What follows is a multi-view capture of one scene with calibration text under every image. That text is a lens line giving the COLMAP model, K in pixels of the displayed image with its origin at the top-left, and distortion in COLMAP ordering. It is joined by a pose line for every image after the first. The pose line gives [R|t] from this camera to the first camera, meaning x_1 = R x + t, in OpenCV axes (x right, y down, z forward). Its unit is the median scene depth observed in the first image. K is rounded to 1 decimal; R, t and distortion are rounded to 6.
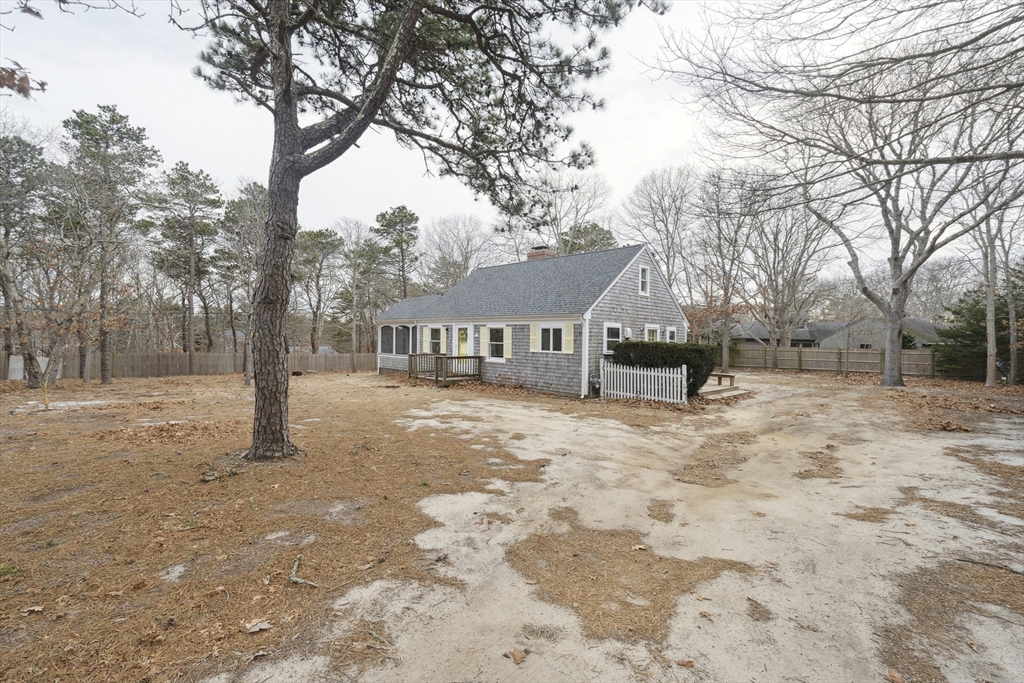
lens RADIAL K [[488.4, 0, 502.8], [0, 488.4, 340.4], [0, 0, 1]] dist [-0.009850, -0.000412]
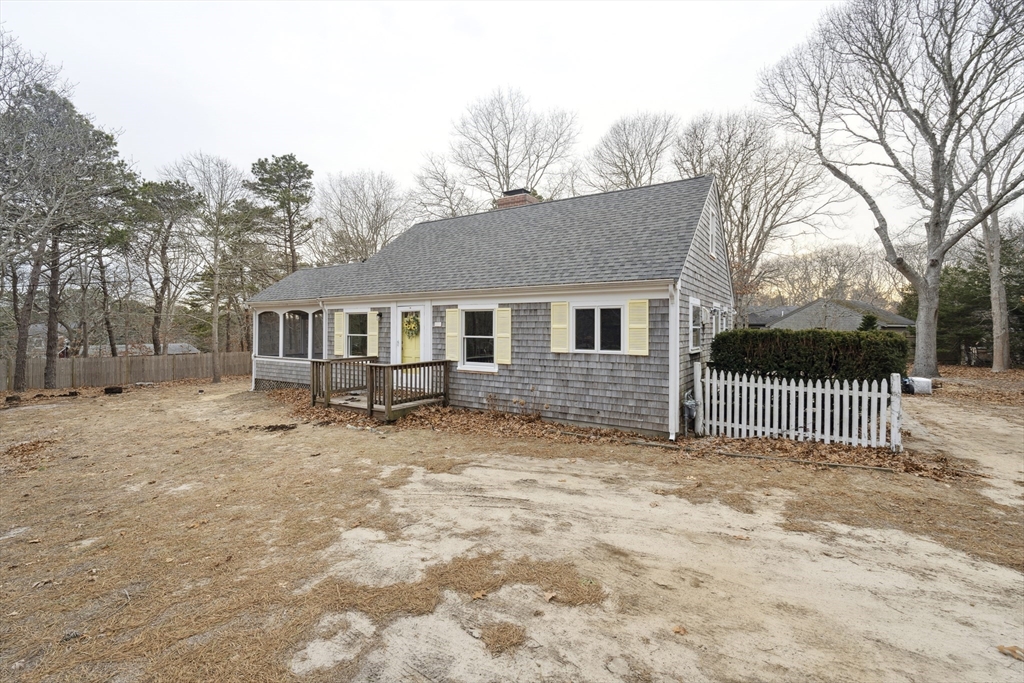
lens RADIAL K [[488.4, 0, 511.1], [0, 488.4, 314.3], [0, 0, 1]] dist [-0.009850, -0.000412]
pose [[0.973464, -0.011633, 0.228544, -0.093923], [0.018640, 0.999419, -0.028522, -0.003546], [-0.228079, 0.032025, 0.973116, 0.391610]]
